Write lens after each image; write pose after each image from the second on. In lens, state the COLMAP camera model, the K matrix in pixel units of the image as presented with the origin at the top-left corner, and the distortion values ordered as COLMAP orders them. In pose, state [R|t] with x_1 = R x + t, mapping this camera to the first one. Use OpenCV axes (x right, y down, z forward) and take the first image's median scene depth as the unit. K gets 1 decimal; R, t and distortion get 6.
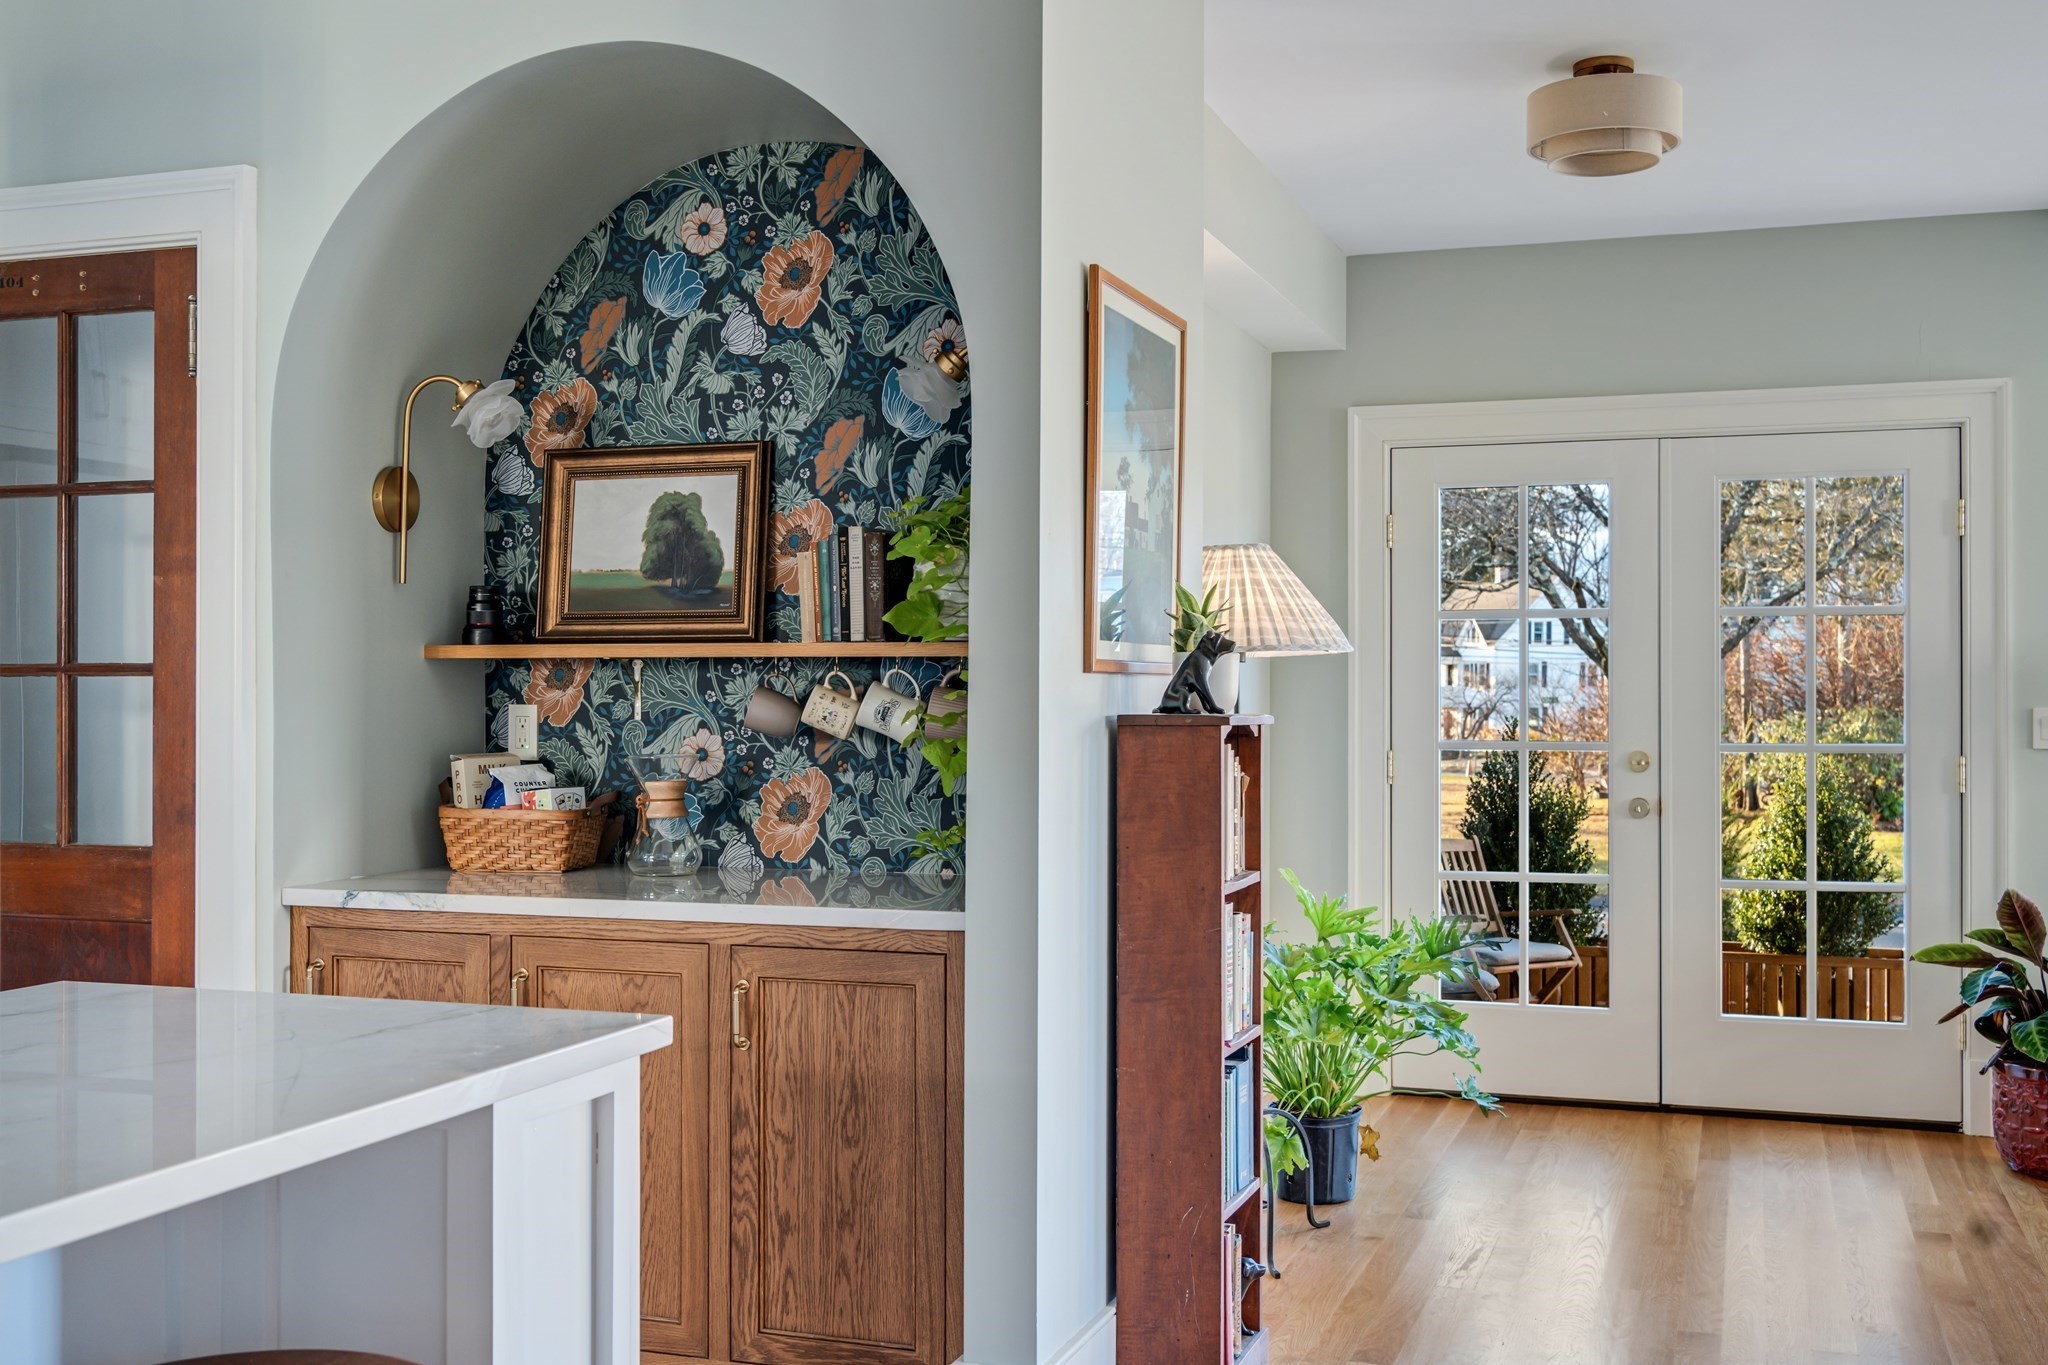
lens RADIAL K [[2090.6, 0, 1022.3], [0, 2090.6, 685.6], [0, 0, 1]] dist [-0.000532, 0.017116]
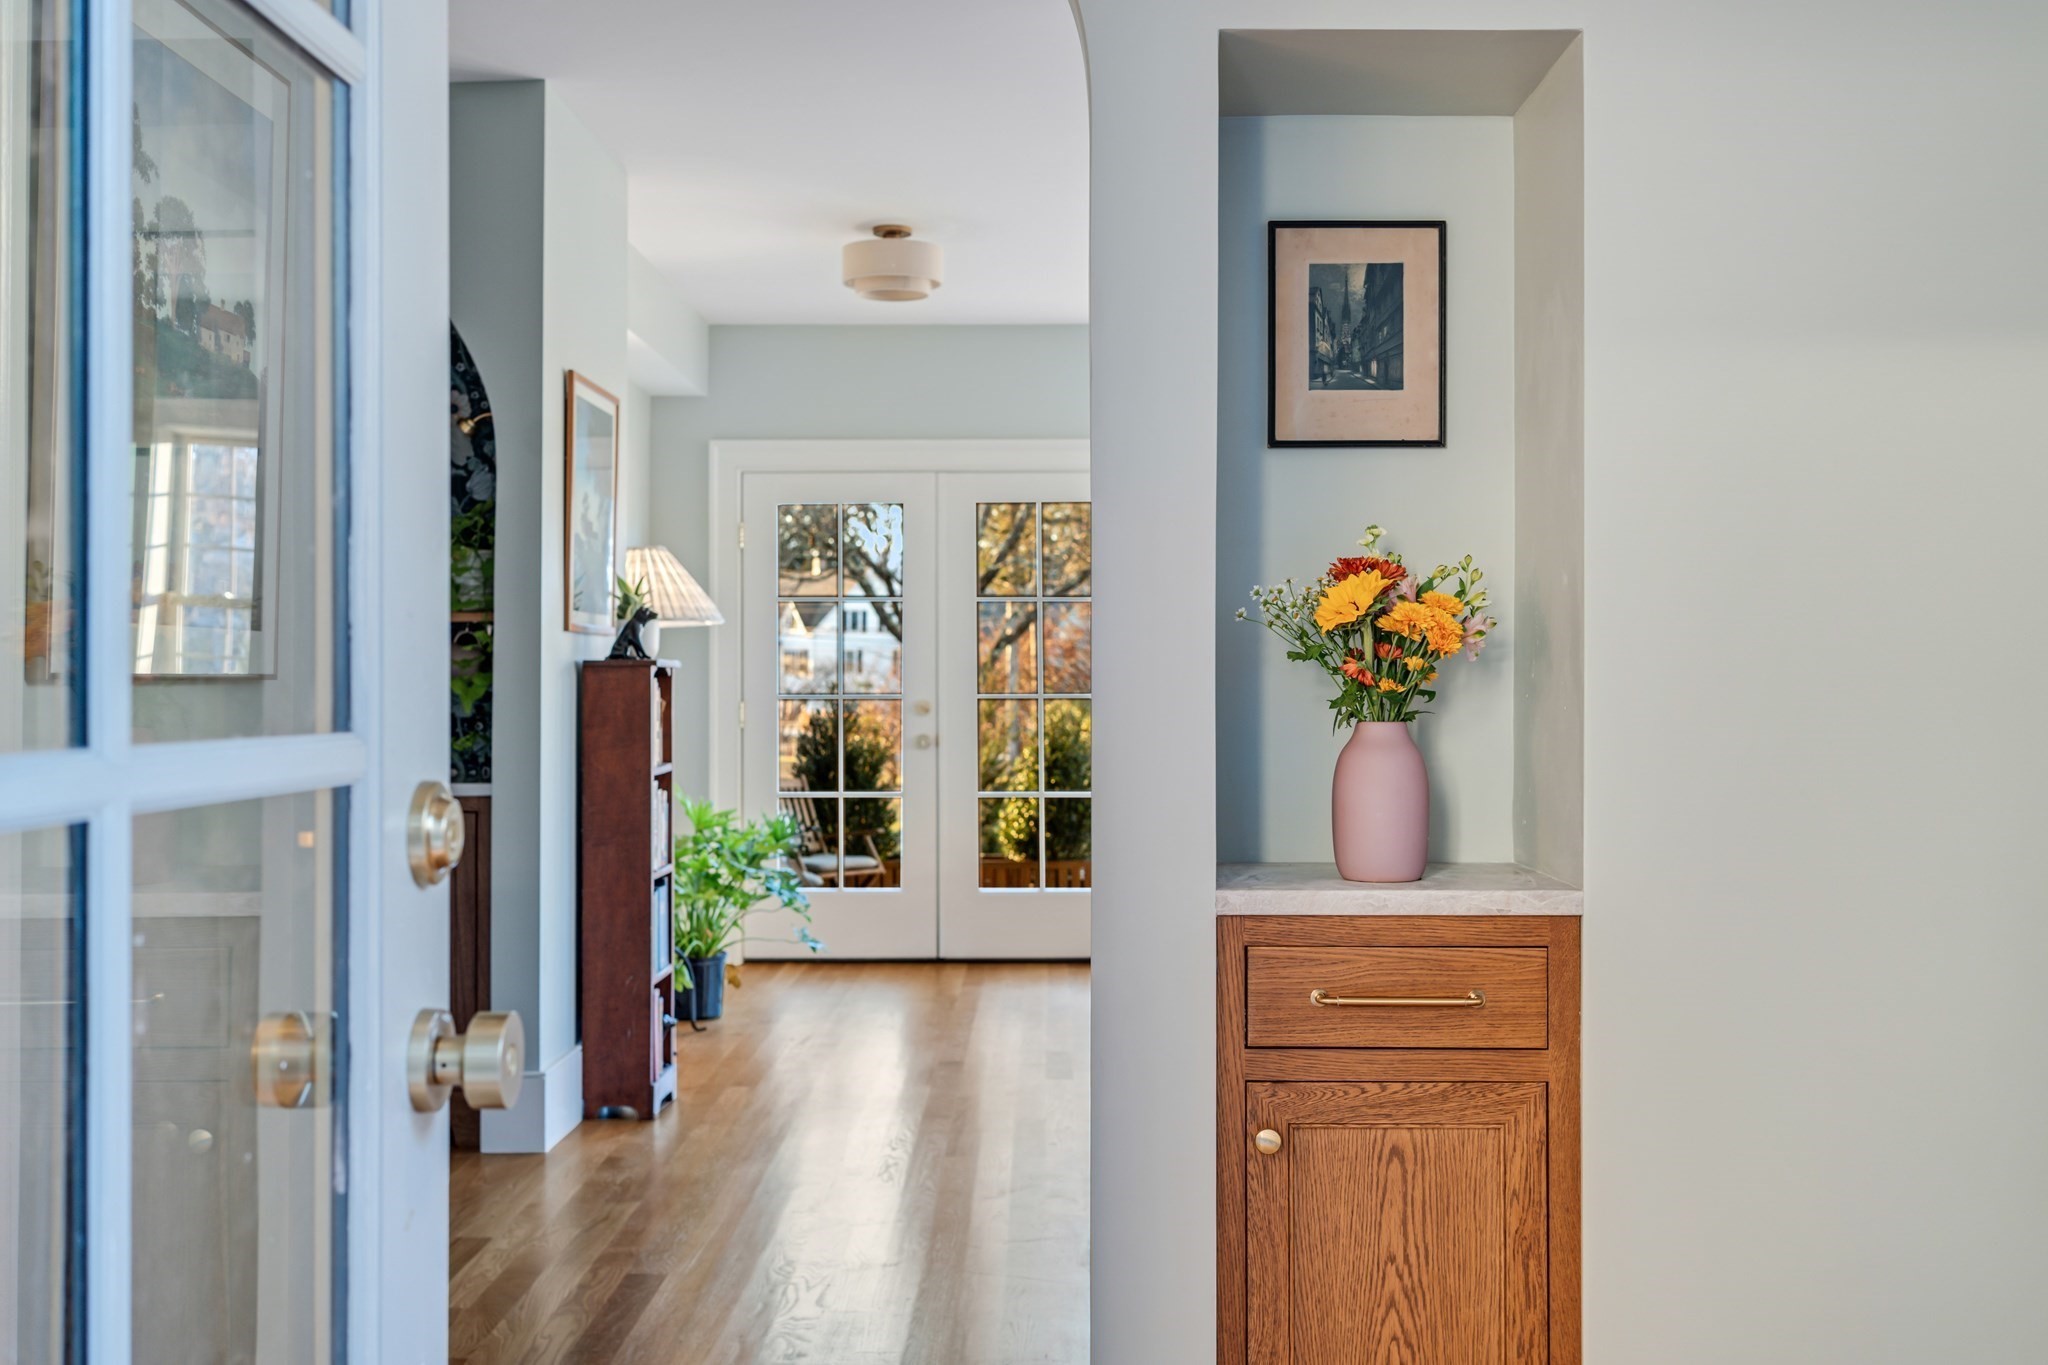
lens RADIAL K [[2100.3, 0, 1027.3], [0, 2100.3, 673.1], [0, 0, 1]] dist [0.005576, -0.002730]
pose [[0.947943, -0.000265, 0.318441, -0.114931], [0.000309, 1.000000, -0.000086, 0.020280], [-0.318441, 0.000180, 0.947943, -0.479029]]
